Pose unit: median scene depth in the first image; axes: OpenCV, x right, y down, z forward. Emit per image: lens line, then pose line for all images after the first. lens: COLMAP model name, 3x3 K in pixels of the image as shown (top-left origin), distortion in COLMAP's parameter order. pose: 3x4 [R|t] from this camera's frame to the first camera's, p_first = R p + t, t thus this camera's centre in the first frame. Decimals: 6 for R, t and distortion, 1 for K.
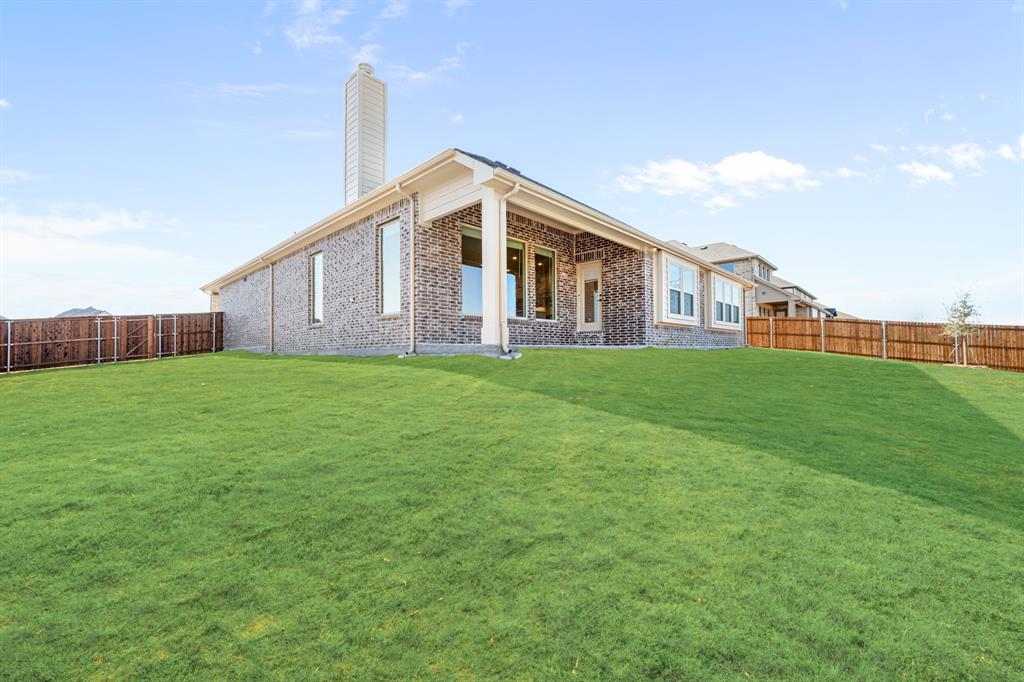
lens RADIAL K [[411.6, 0, 512.0], [0, 411.6, 341.0], [0, 0, 1]] dist [0.000729, -0.000018]
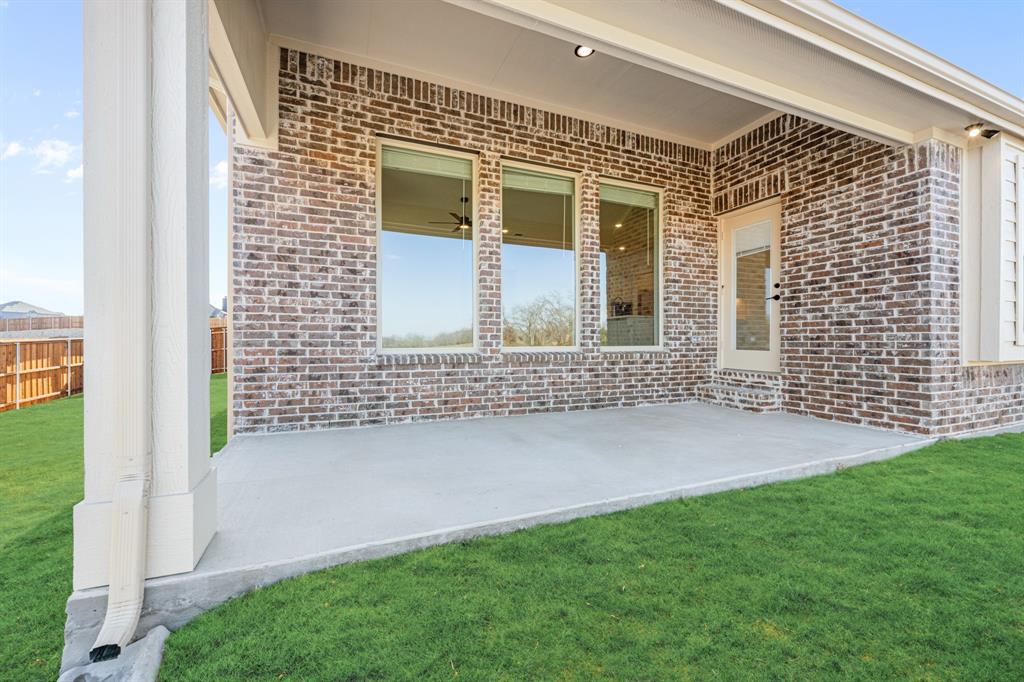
lens RADIAL K [[411.6, 0, 512.0], [0, 411.6, 341.0], [0, 0, 1]] dist [0.000729, -0.000018]
pose [[0.917190, 0.002322, -0.398444, 0.136567], [0.008860, 0.999617, 0.026221, -0.068875], [0.398353, -0.027580, 0.916818, 0.518315]]
